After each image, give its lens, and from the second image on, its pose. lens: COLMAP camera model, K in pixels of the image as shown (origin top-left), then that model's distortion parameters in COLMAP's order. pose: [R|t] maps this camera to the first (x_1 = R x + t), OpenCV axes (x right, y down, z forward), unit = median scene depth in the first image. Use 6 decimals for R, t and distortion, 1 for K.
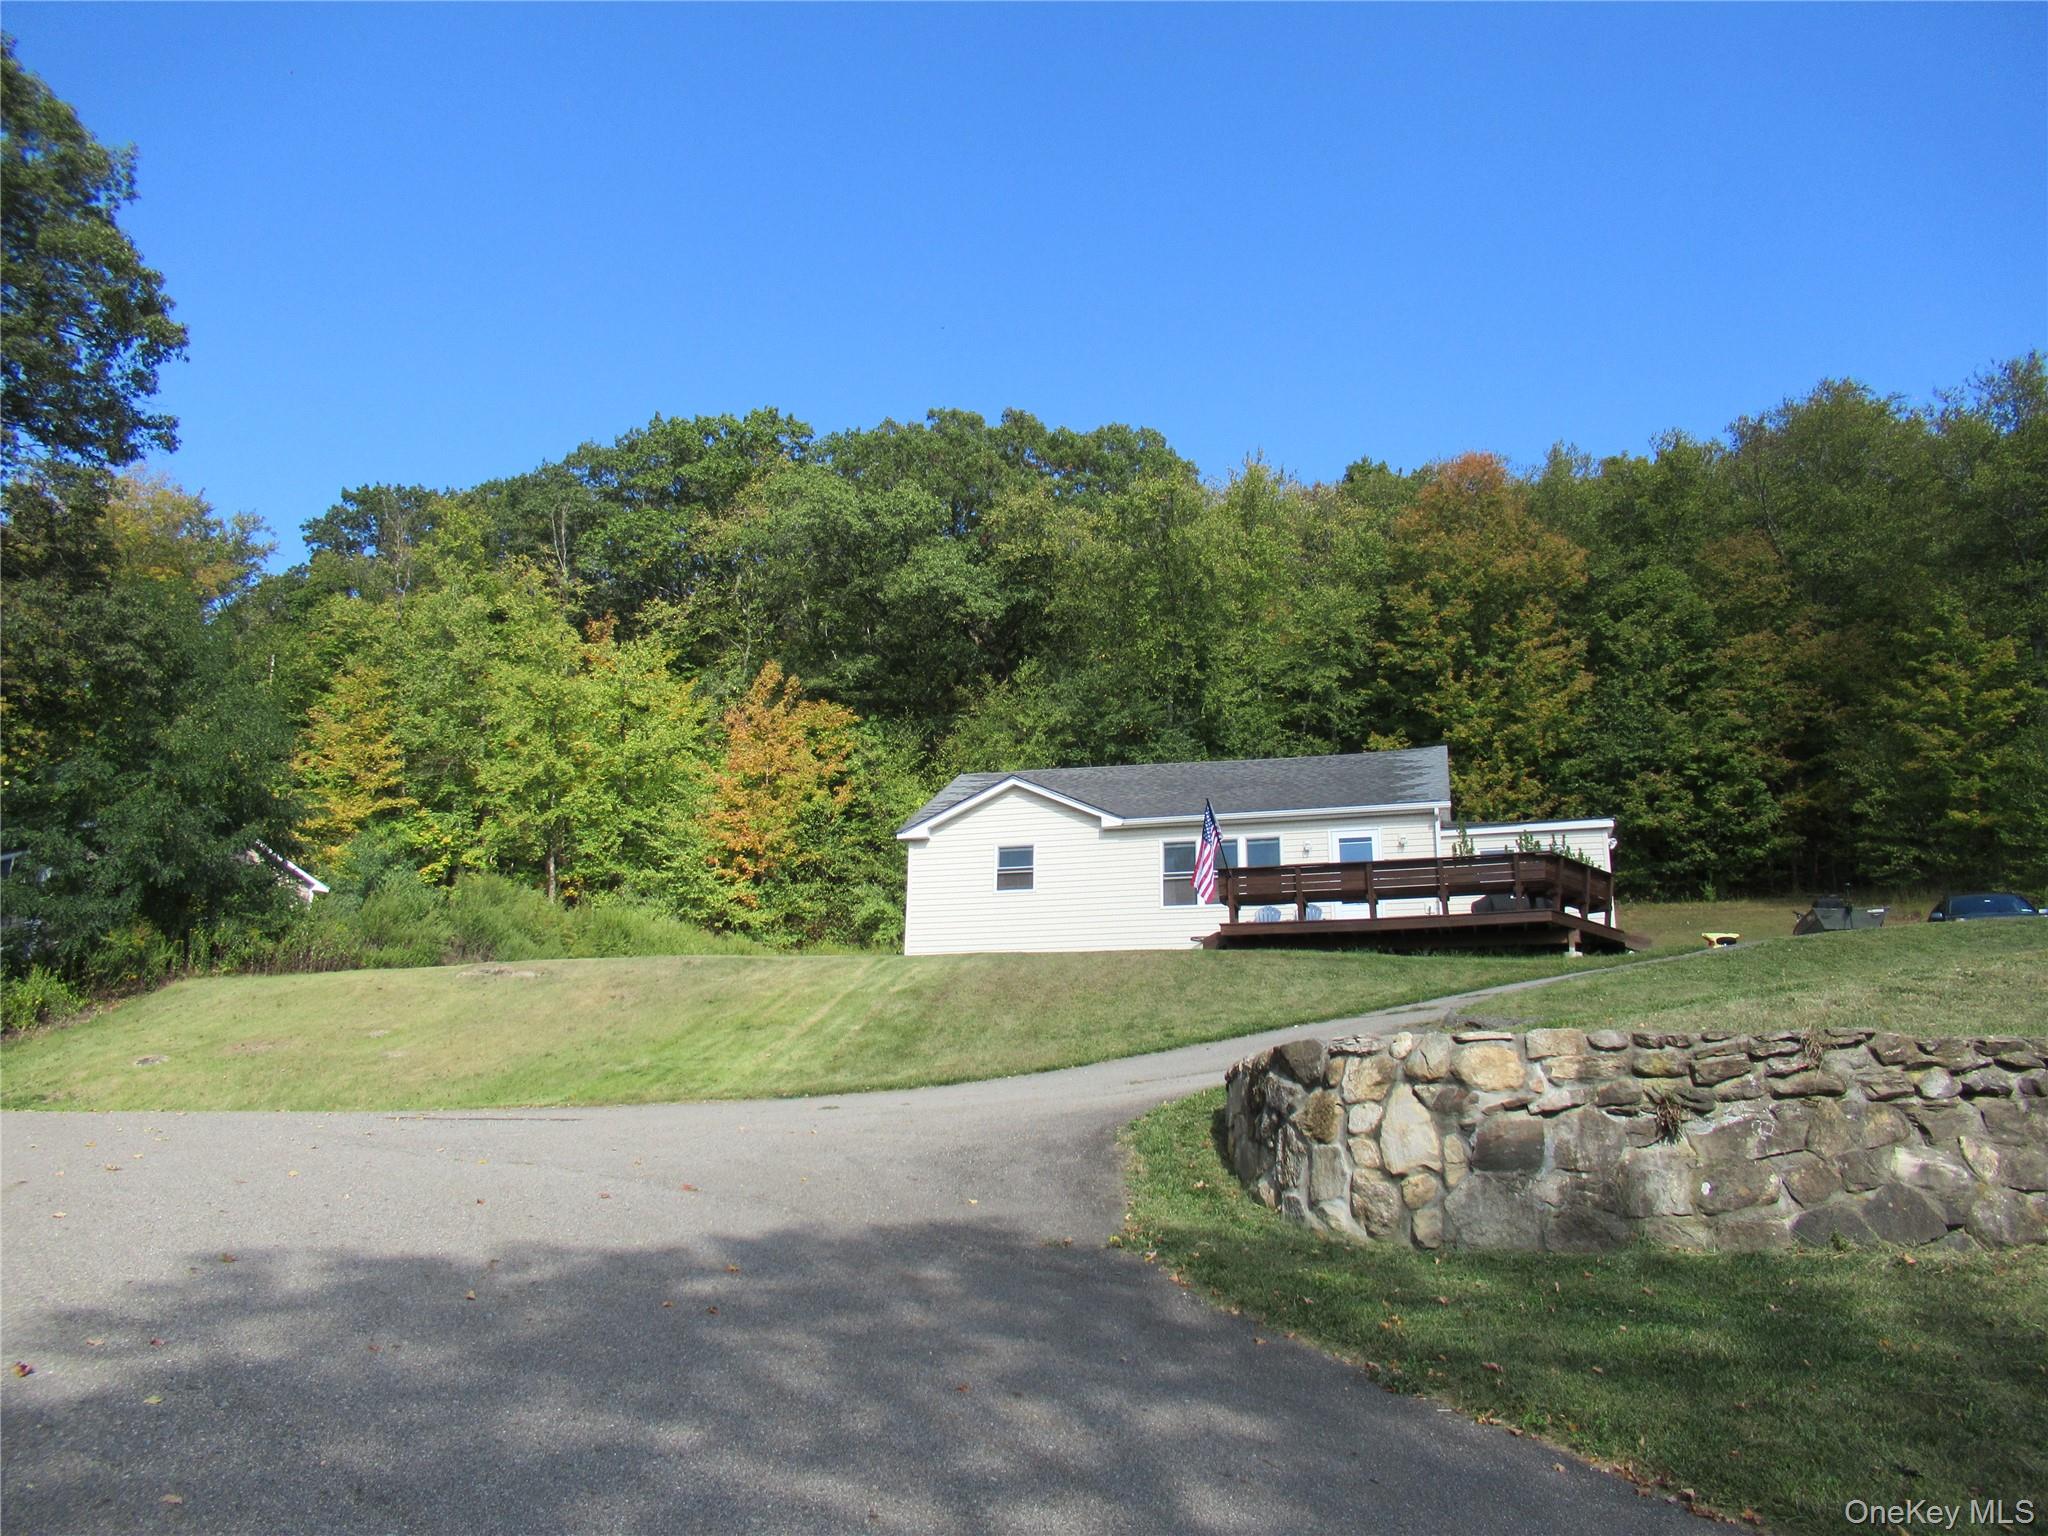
lens RADIAL K [[1495.3, 0, 1024.0], [0, 1495.3, 768.0], [0, 0, 1]] dist [0.001719, 0.000986]
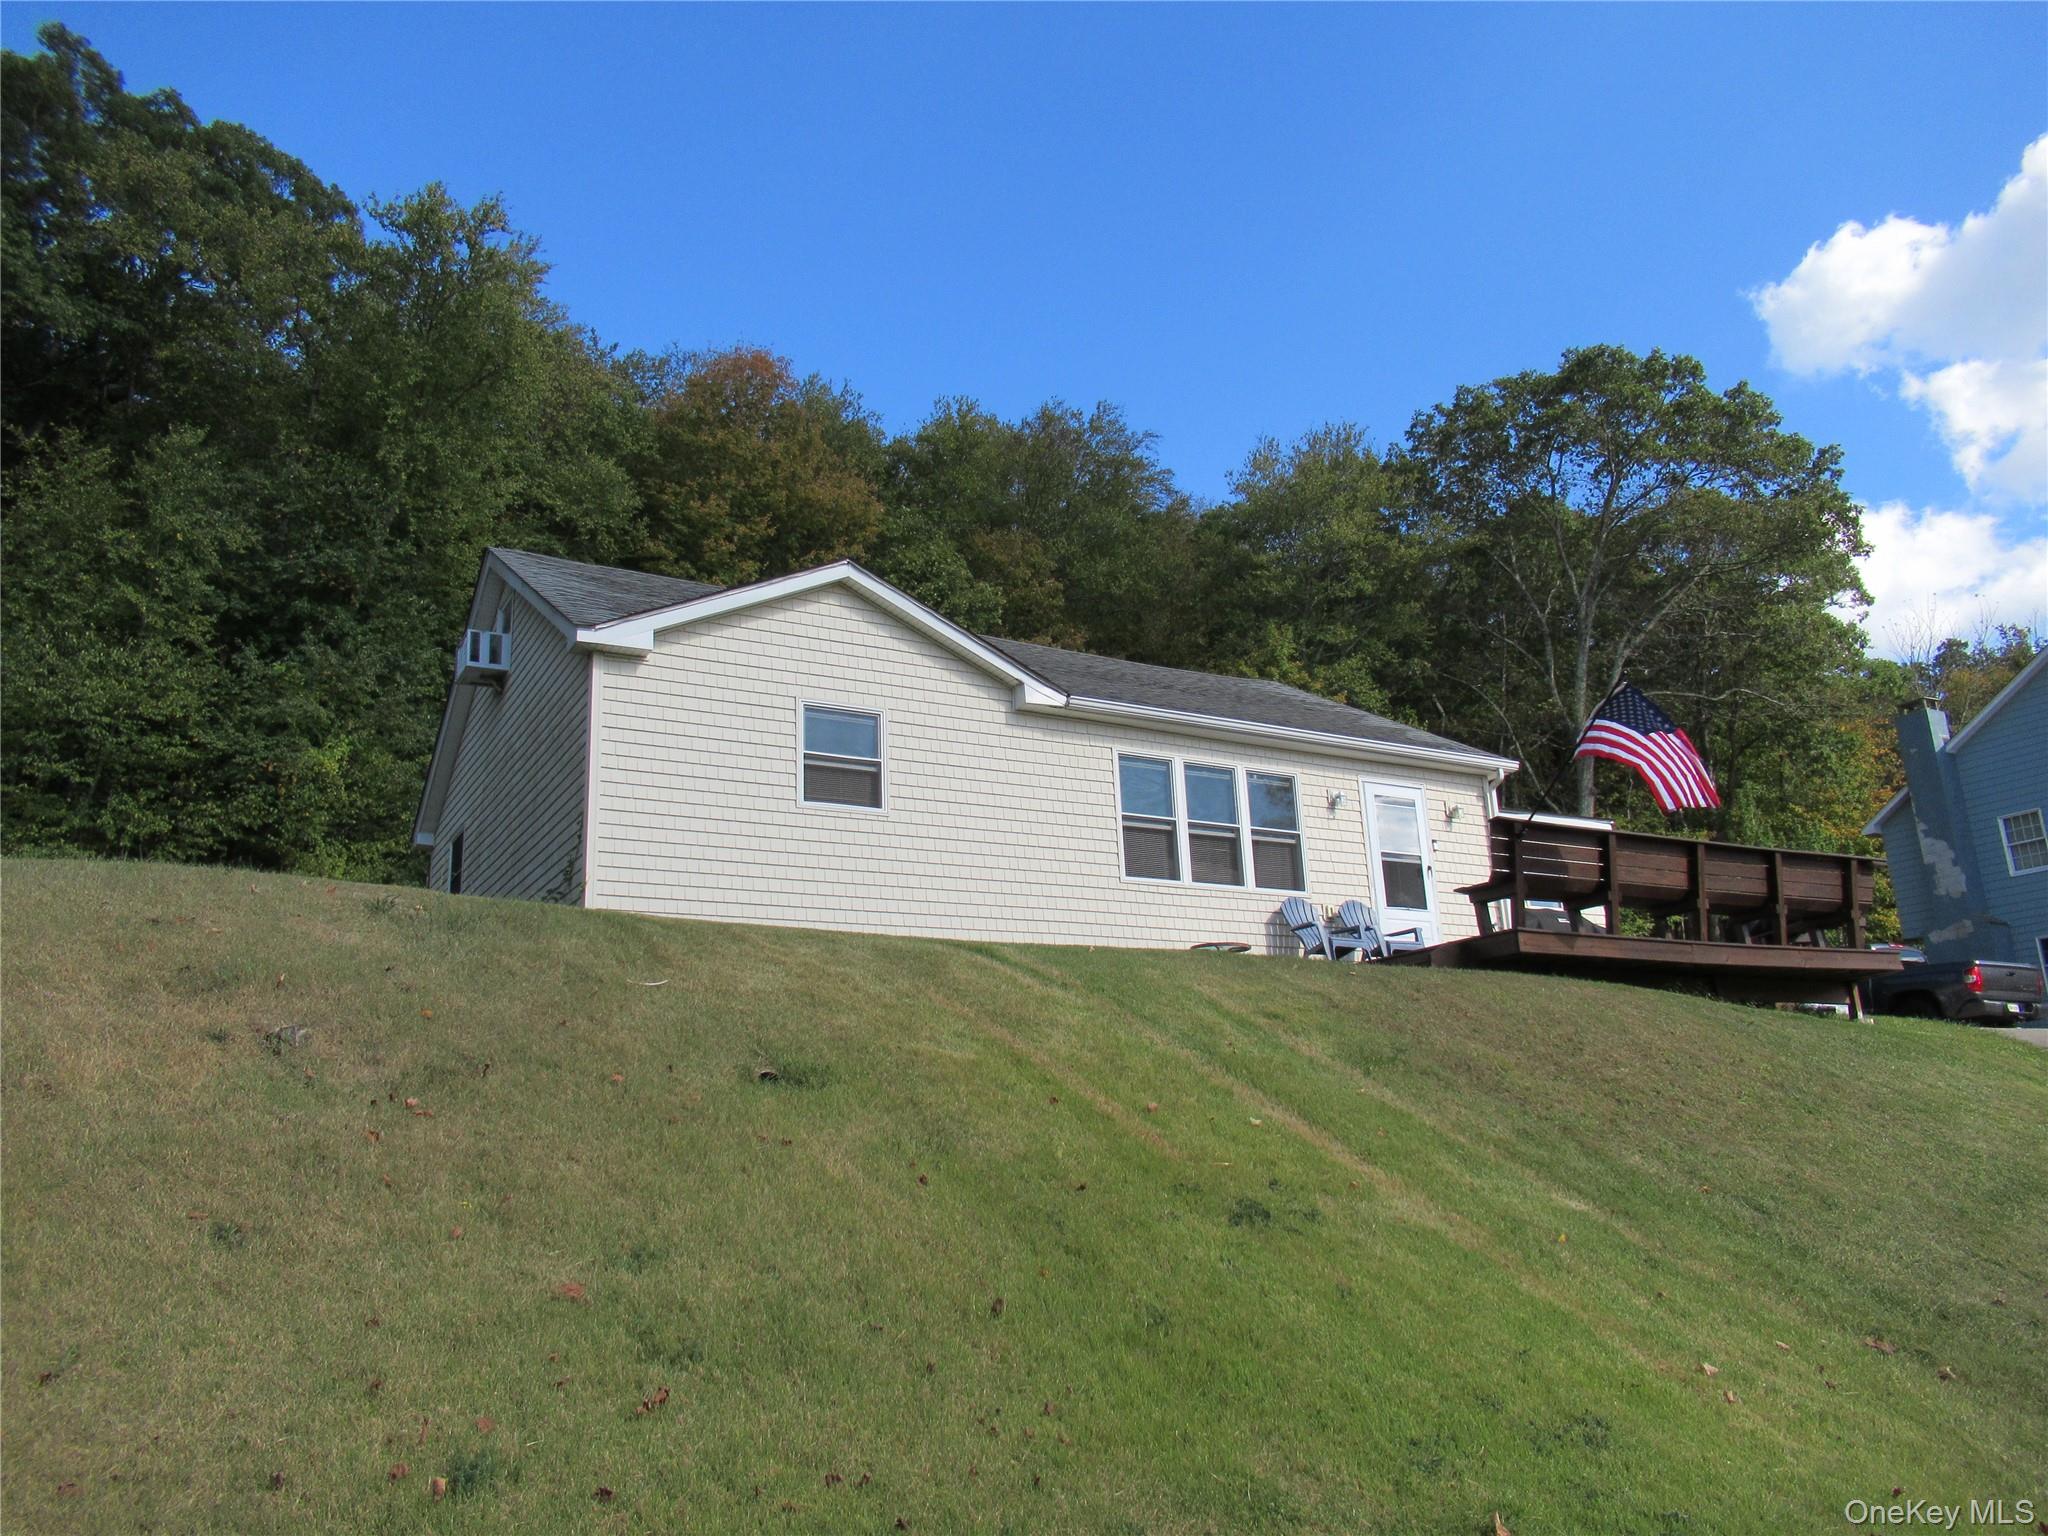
lens RADIAL K [[1495.3, 0, 1024.0], [0, 1495.3, 768.0], [0, 0, 1]] dist [0.001719, 0.000986]
pose [[0.666356, 0.159642, 0.728343, -0.298640], [-0.142110, 0.986097, -0.086123, 0.101464], [-0.731966, -0.046116, 0.679779, 0.658005]]
